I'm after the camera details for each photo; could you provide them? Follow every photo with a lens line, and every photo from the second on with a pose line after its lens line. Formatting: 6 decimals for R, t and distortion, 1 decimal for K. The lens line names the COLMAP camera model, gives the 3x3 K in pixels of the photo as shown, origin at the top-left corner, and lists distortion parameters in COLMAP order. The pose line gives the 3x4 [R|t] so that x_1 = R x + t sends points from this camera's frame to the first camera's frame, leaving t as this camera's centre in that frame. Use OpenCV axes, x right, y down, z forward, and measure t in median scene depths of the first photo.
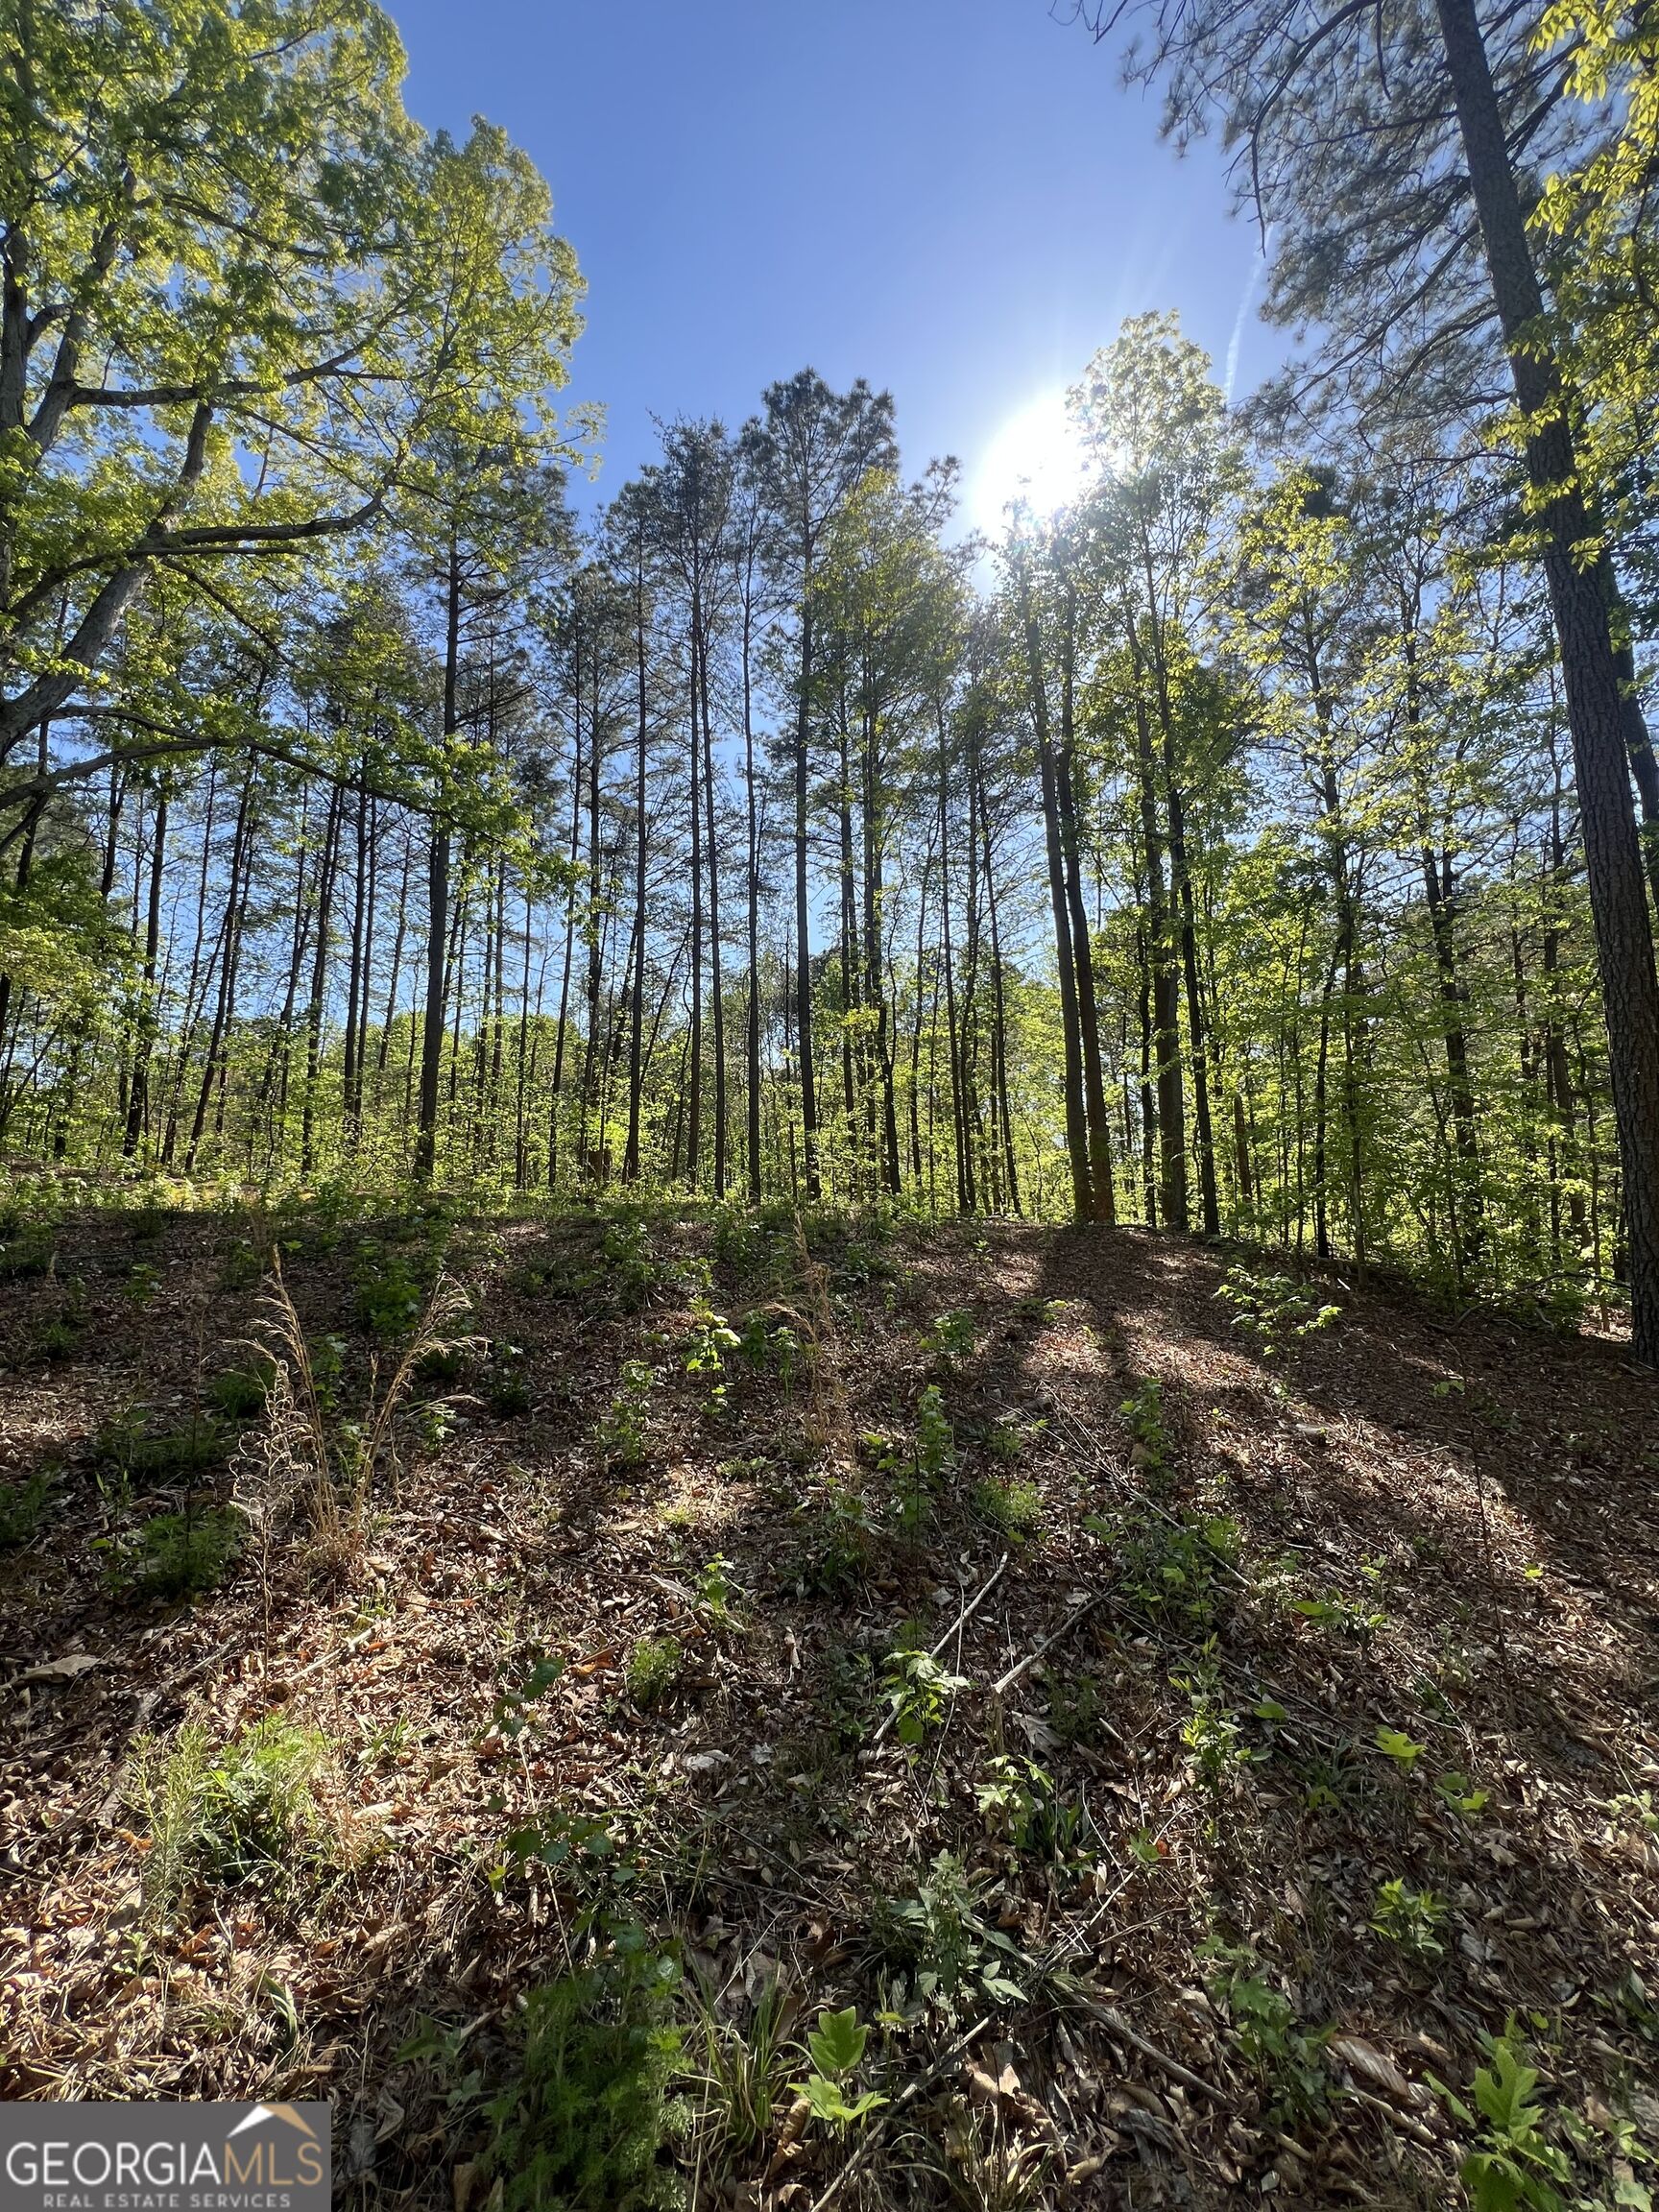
lens RADIAL K [[886.8, 0, 841.2], [0, 886.8, 1105.5], [0, 0, 1]] dist [-0.004504, 0.000023]
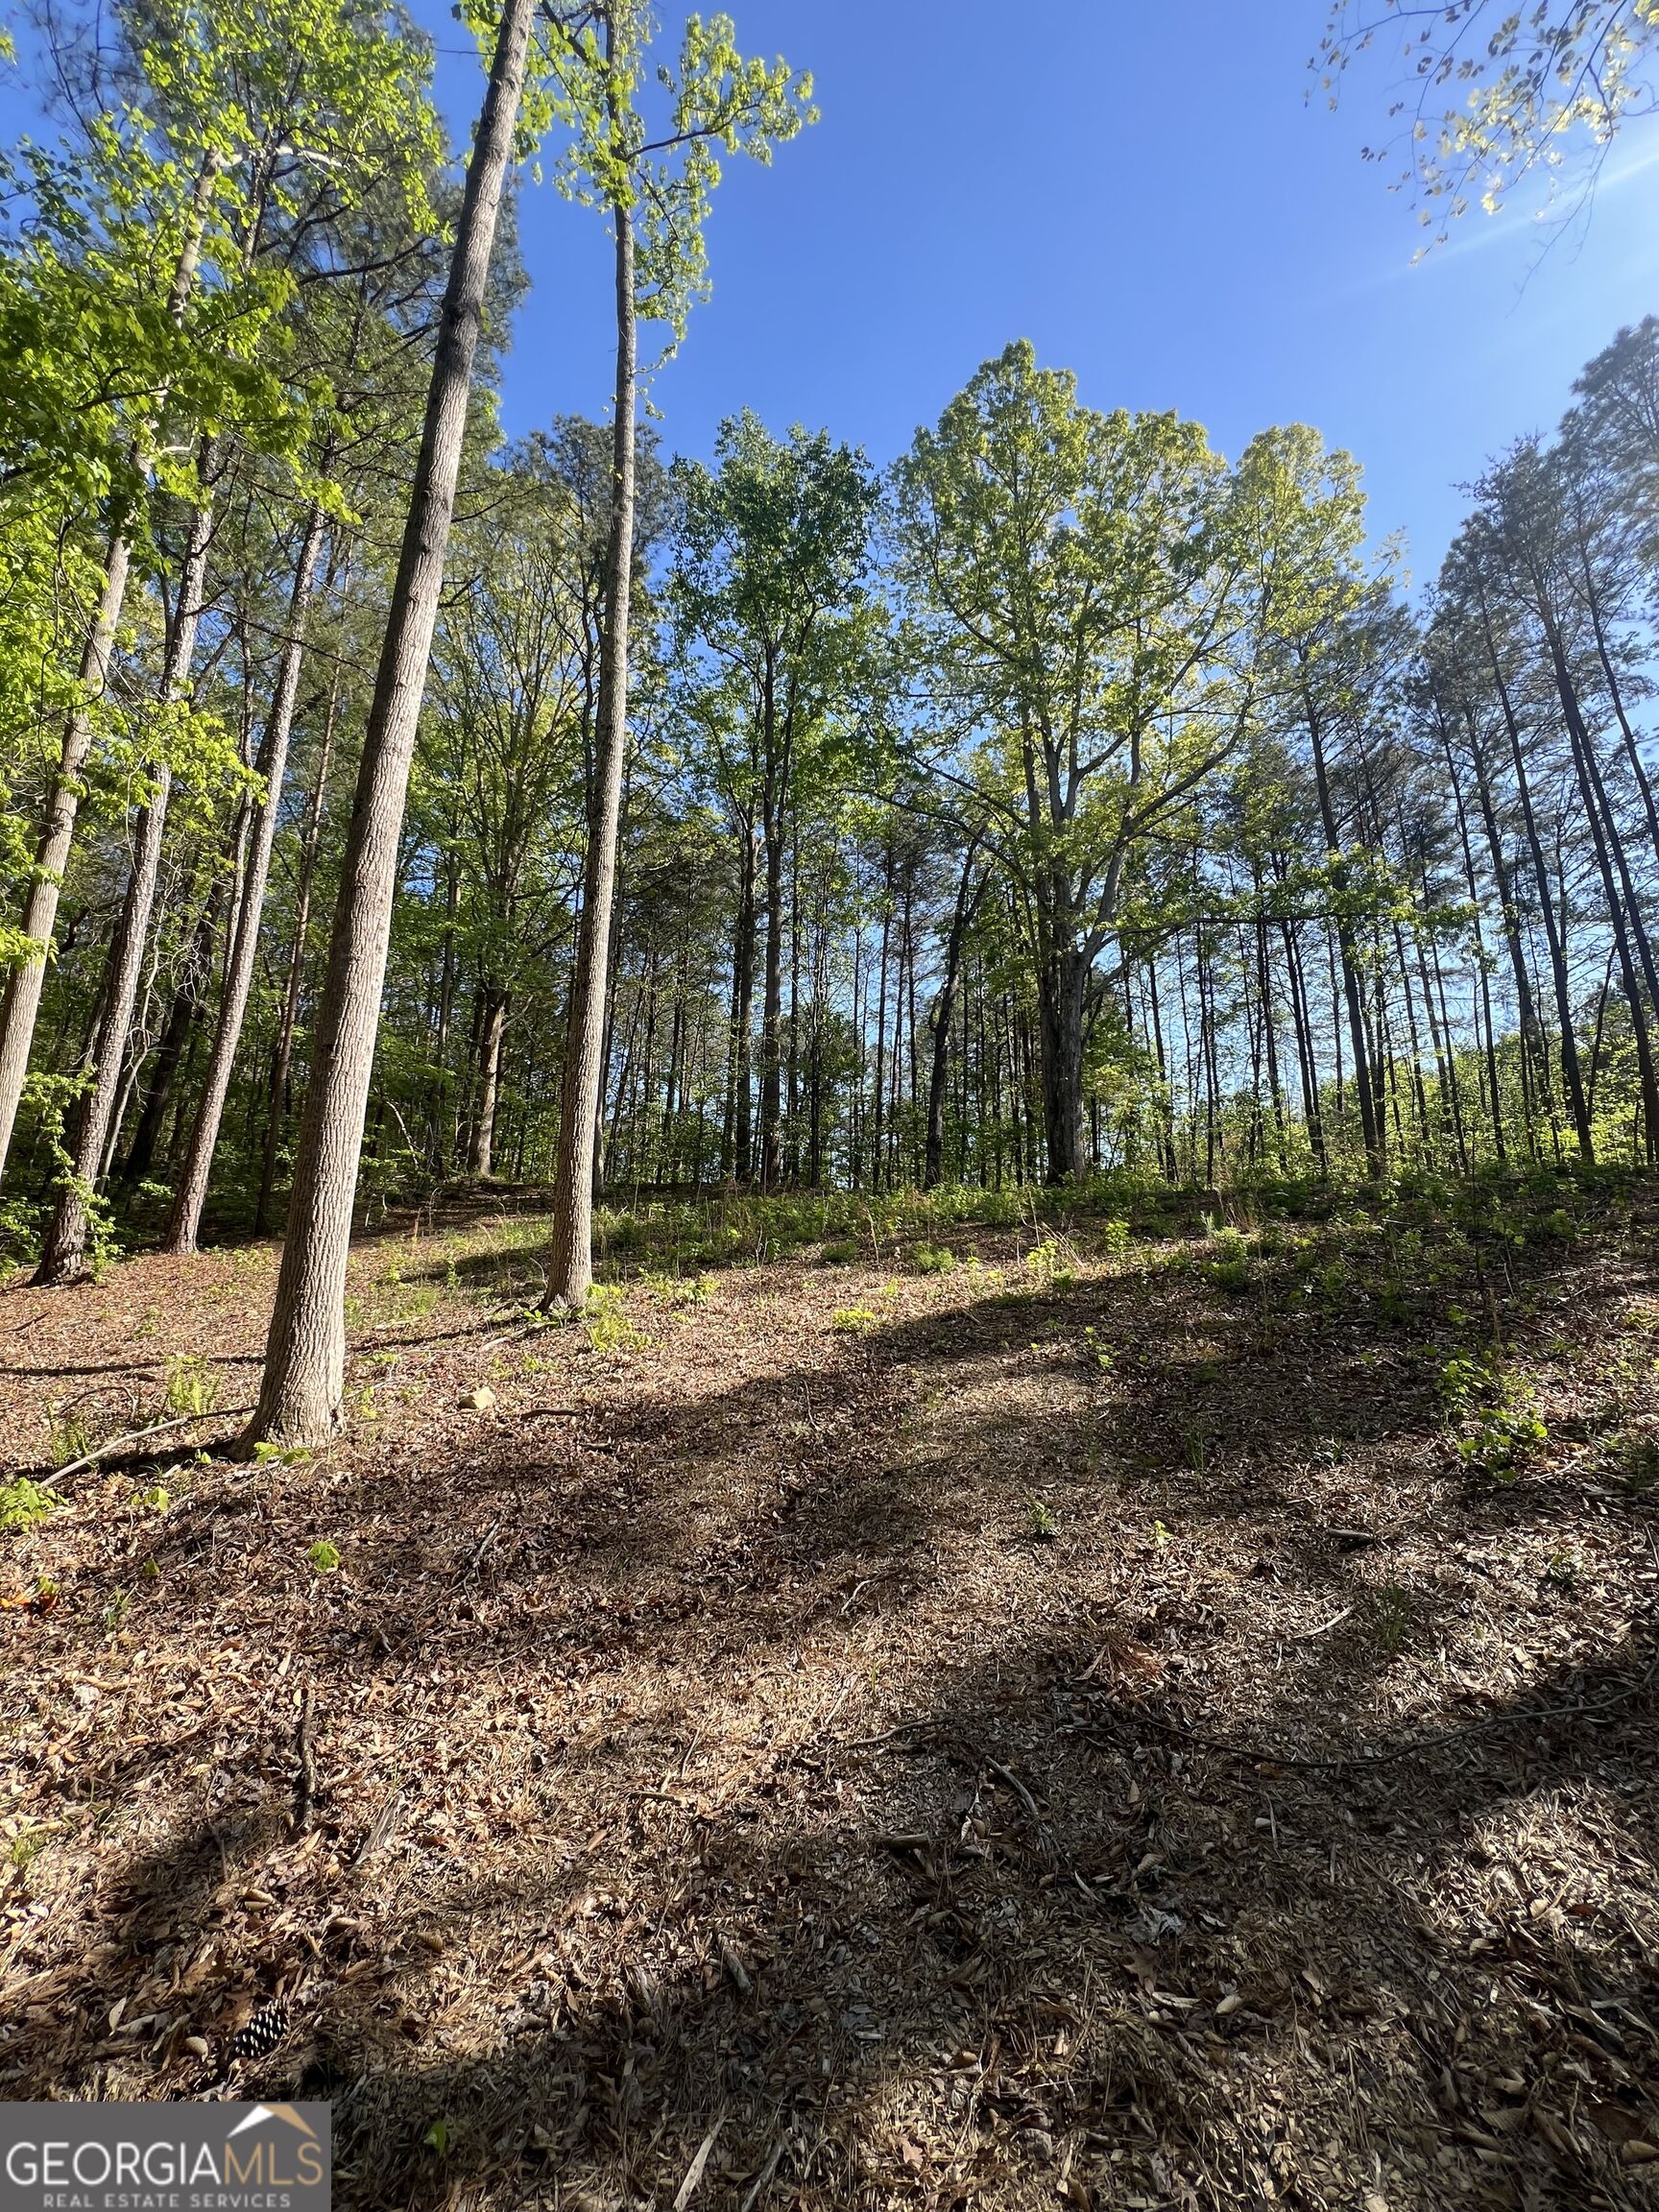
lens RADIAL K [[886.8, 0, 832.6], [0, 886.8, 1106.7], [0, 0, 1]] dist [-0.004504, 0.000023]
pose [[0.508327, -0.168694, -0.844480, 0.146302], [0.115624, 0.985116, -0.127189, 0.019321], [0.853367, -0.032988, 0.520266, -0.200001]]
